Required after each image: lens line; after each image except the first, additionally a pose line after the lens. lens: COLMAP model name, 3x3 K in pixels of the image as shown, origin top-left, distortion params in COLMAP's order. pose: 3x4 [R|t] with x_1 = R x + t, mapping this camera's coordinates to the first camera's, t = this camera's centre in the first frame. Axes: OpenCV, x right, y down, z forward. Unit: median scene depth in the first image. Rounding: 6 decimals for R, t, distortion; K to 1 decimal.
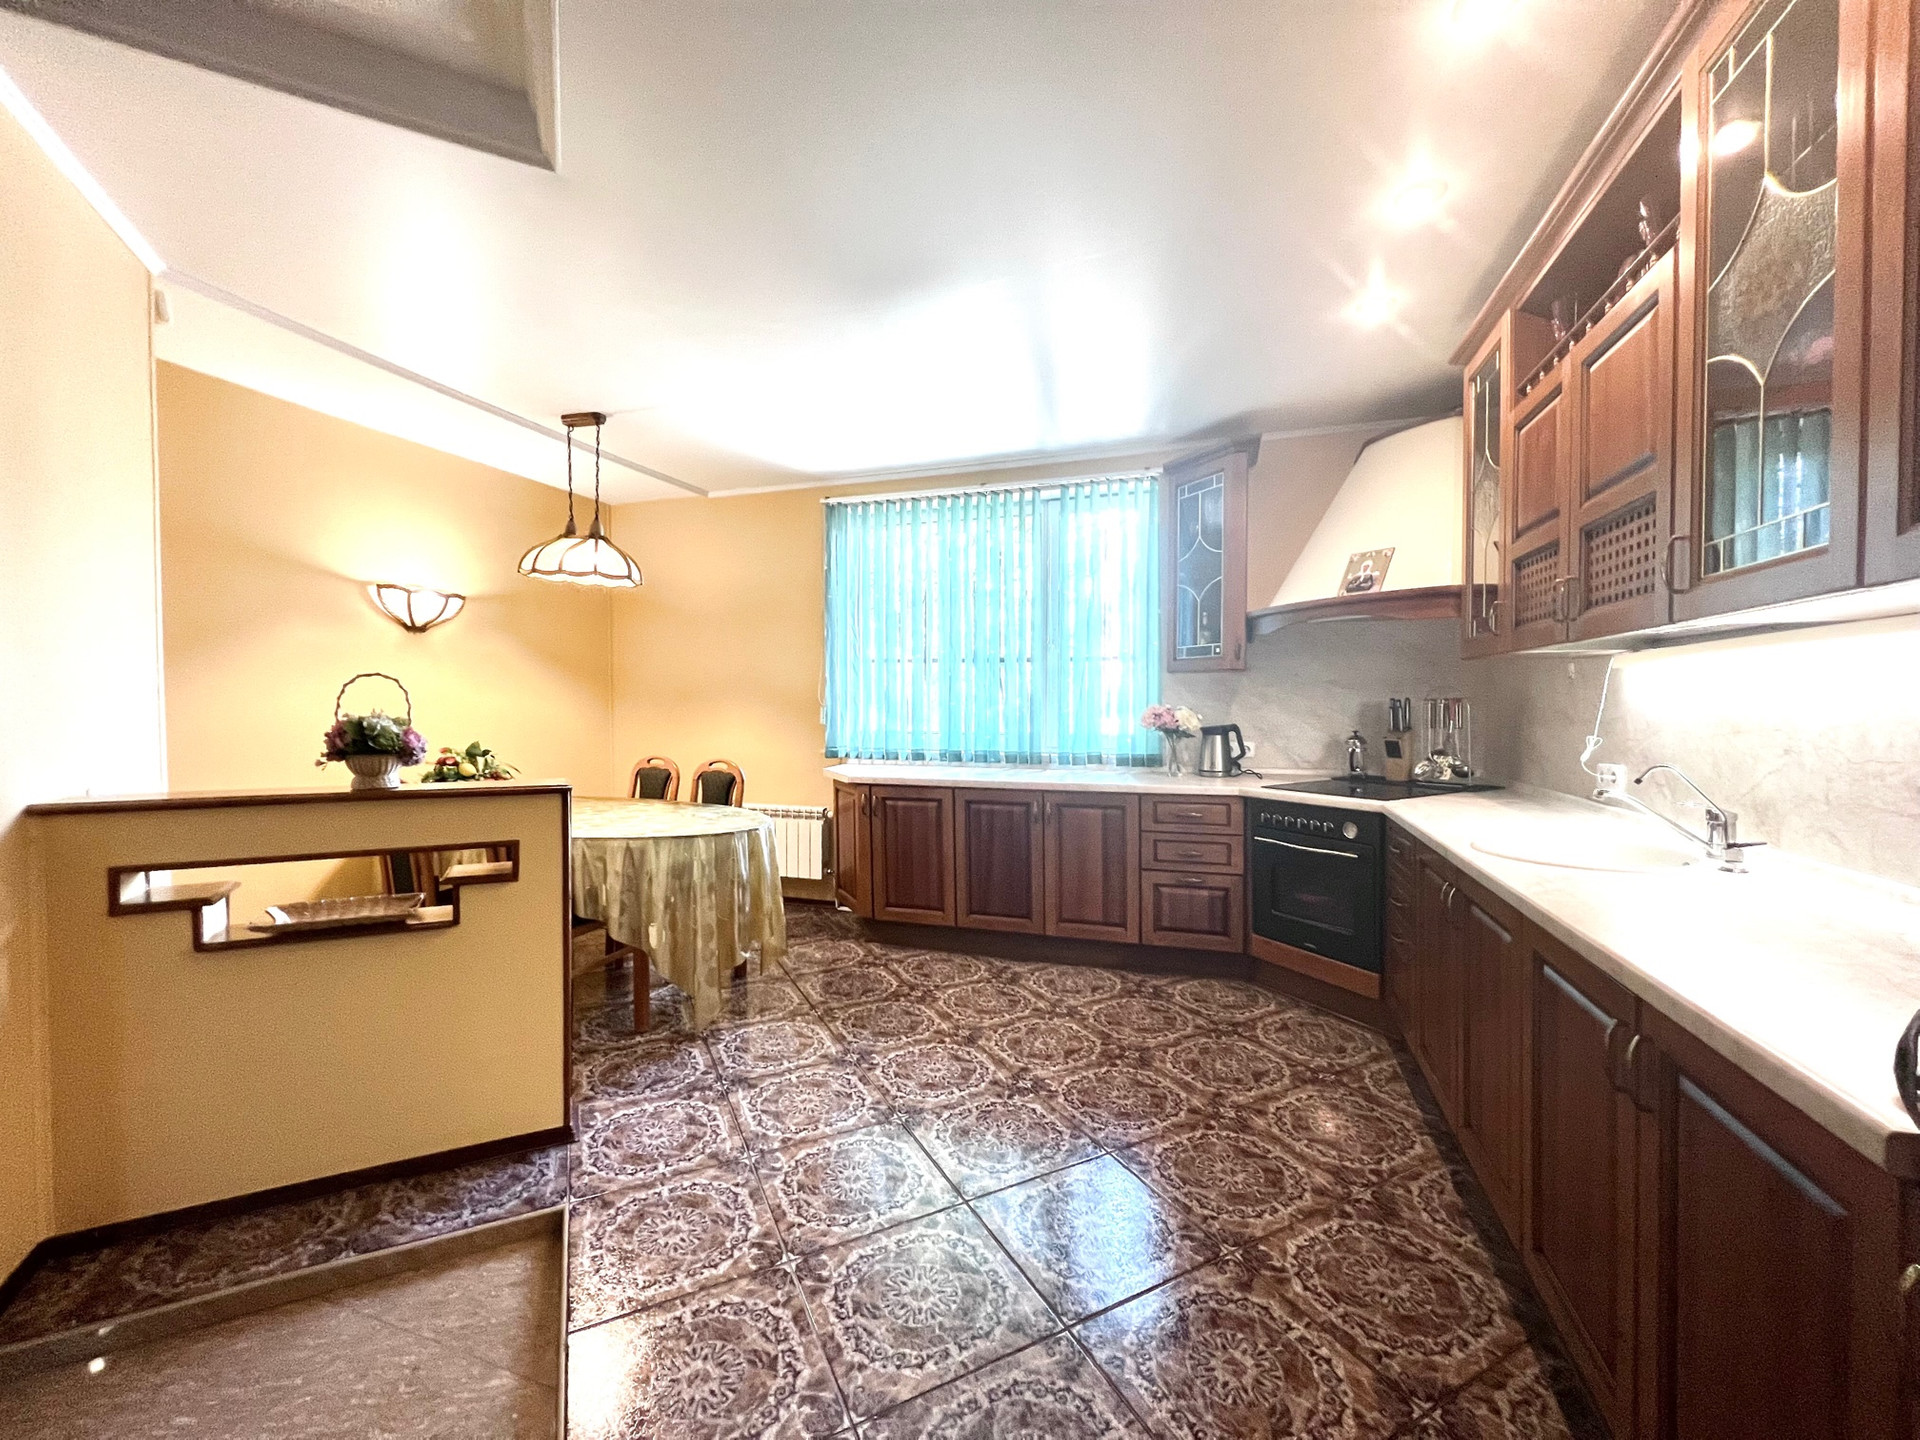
lens RADIAL K [[770.2, 0, 962.4], [0, 770.2, 722.0], [0, 0, 1]] dist [0.001076, 0.000253]
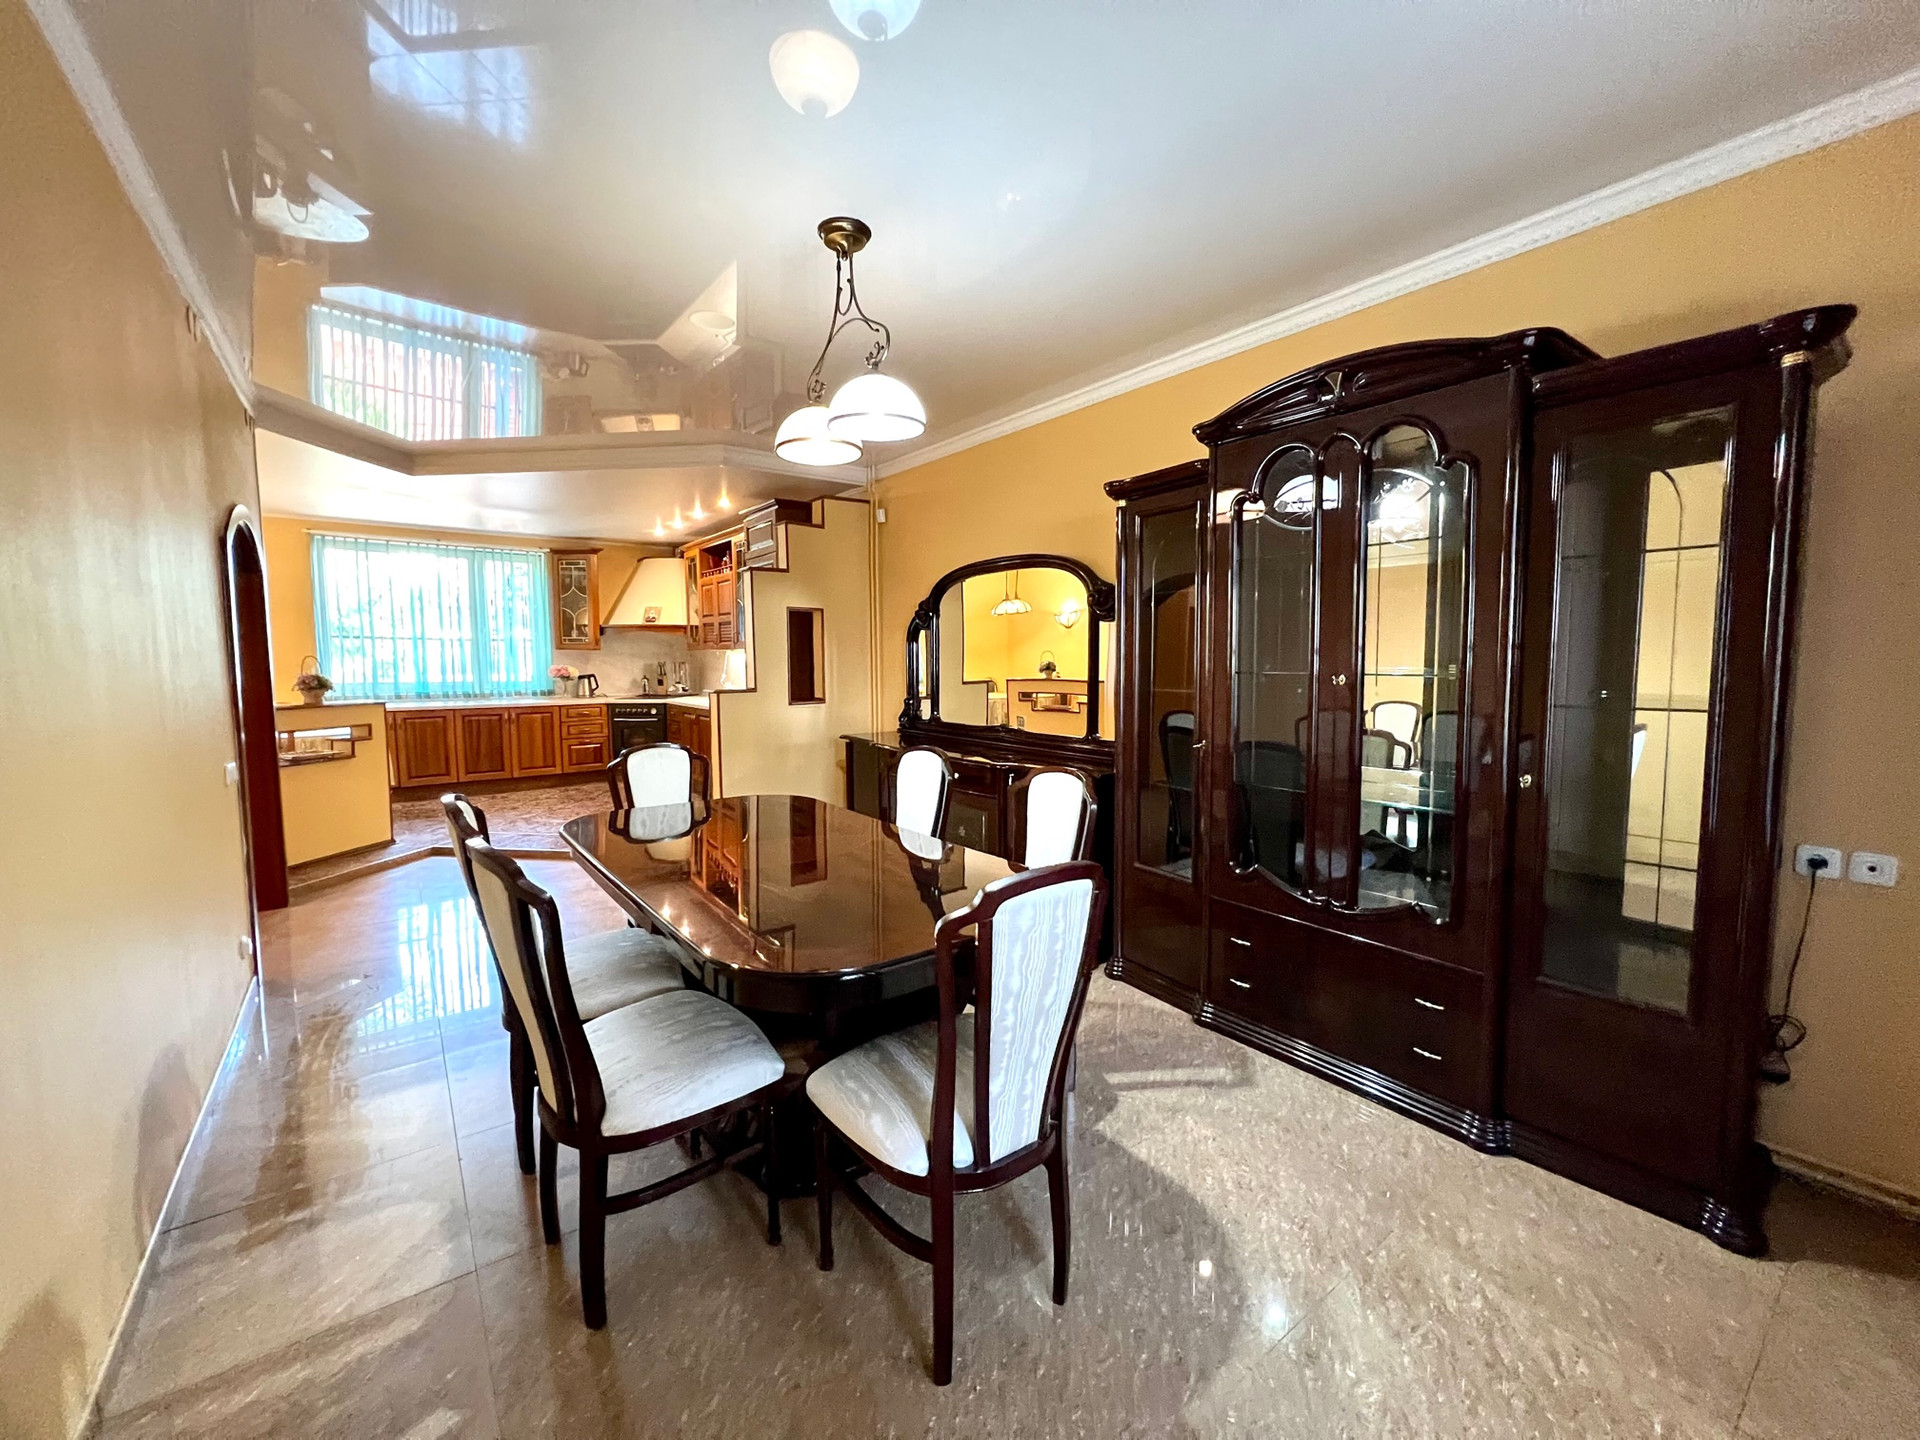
lens RADIAL K [[770.2, 0, 962.4], [0, 770.2, 722.0], [0, 0, 1]] dist [0.001076, 0.000253]
pose [[0.555858, -0.066327, 0.828627, -1.011284], [0.018776, 0.997559, 0.067254, 0.013847], [-0.831065, -0.021825, 0.555747, -1.254183]]
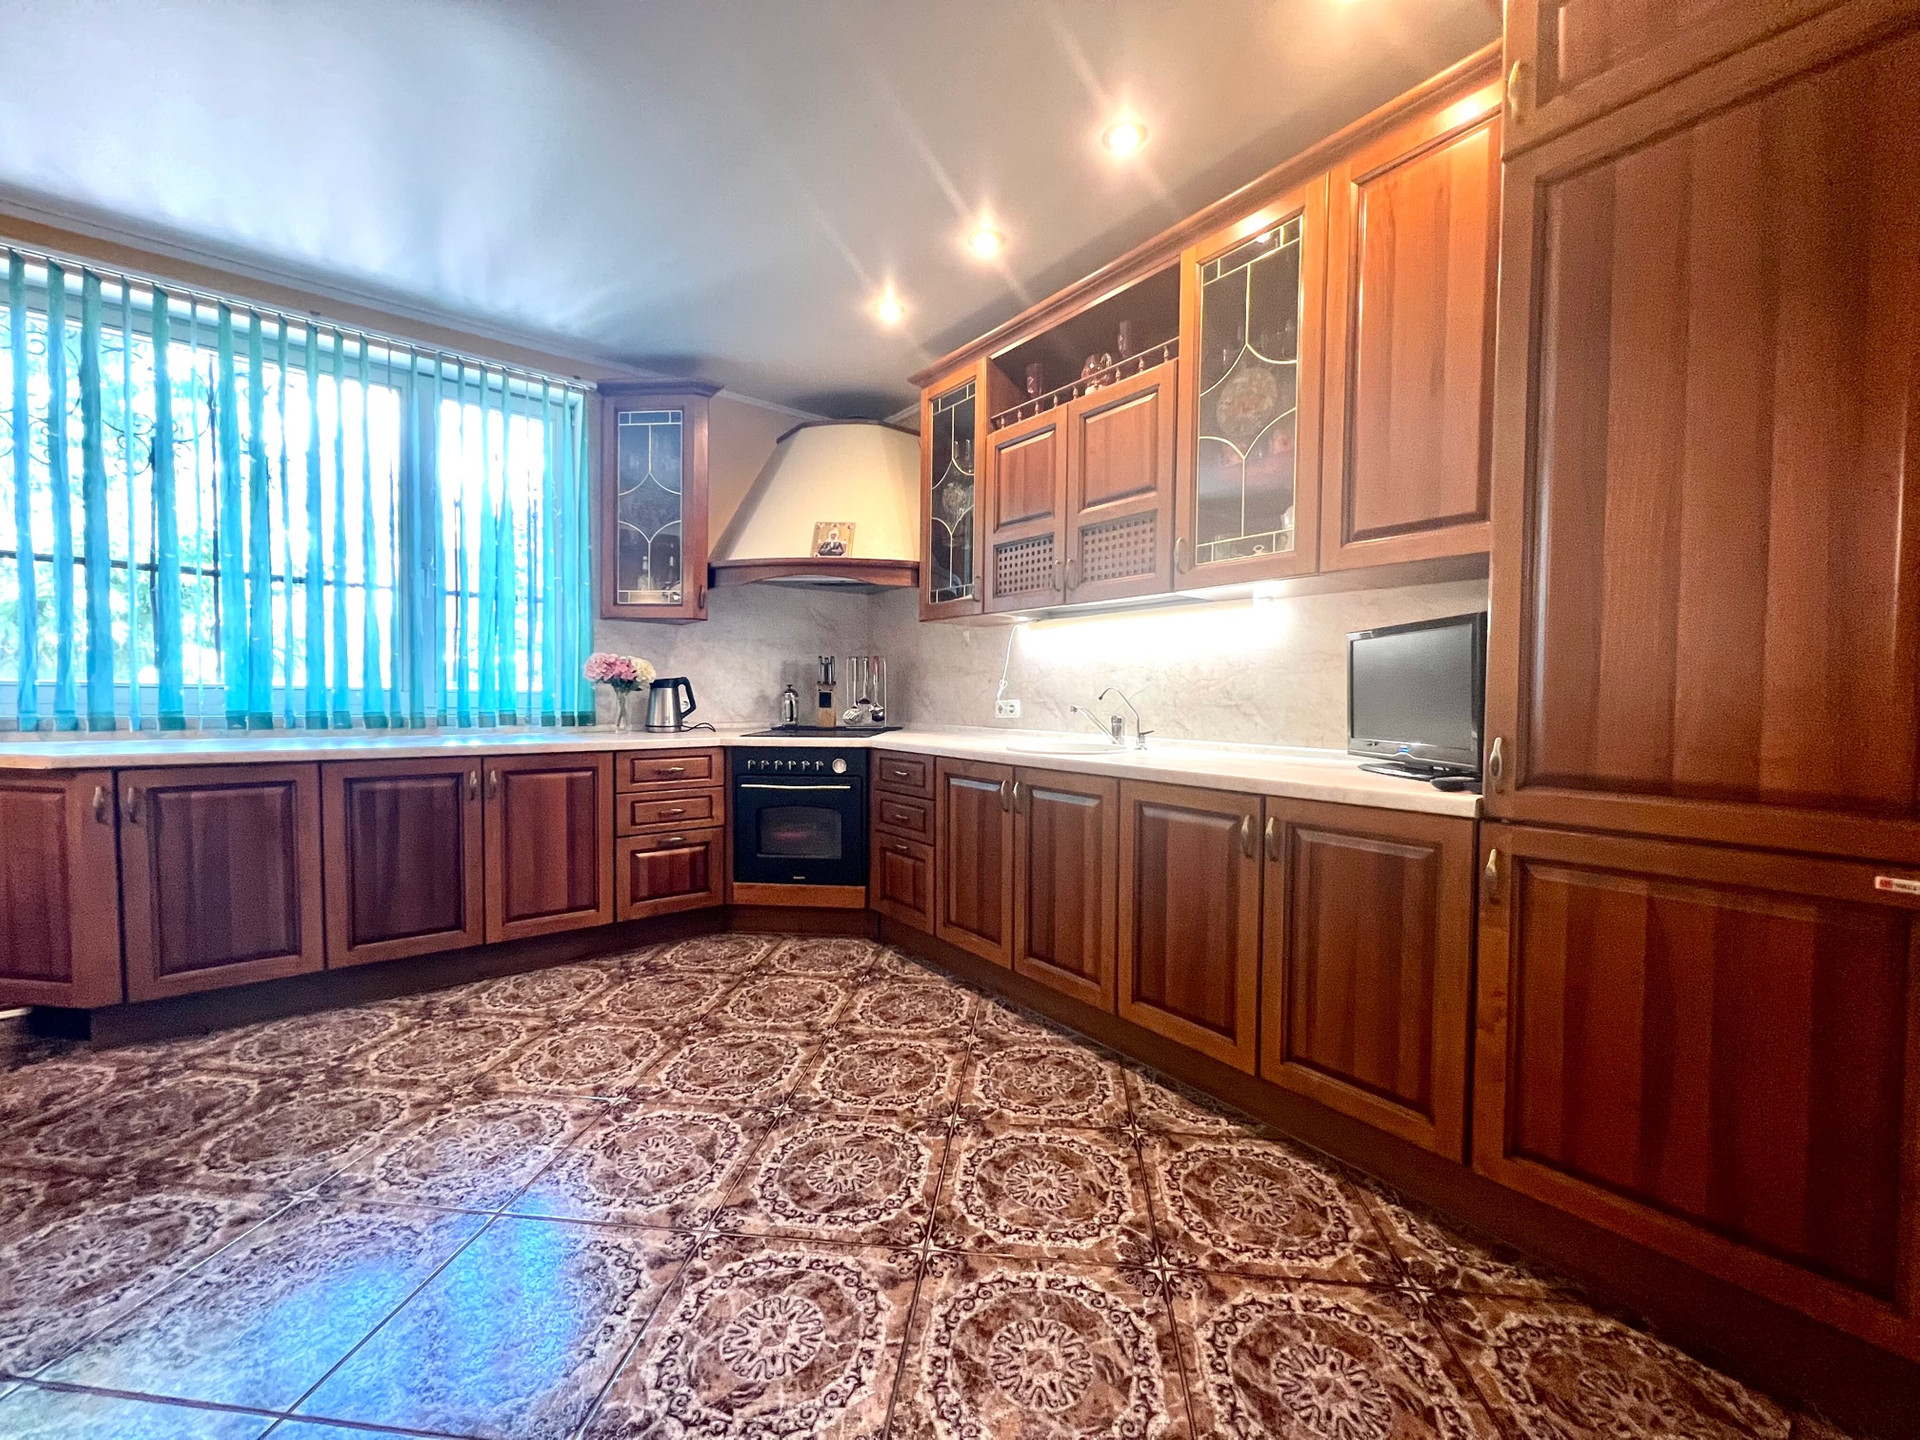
lens RADIAL K [[770.2, 0, 962.4], [0, 770.2, 722.0], [0, 0, 1]] dist [0.001076, 0.000253]
pose [[0.545056, -0.019611, 0.838170, -0.298149], [0.007087, 0.999798, 0.018784, 0.048832], [-0.838370, -0.004298, 0.545085, 0.202970]]
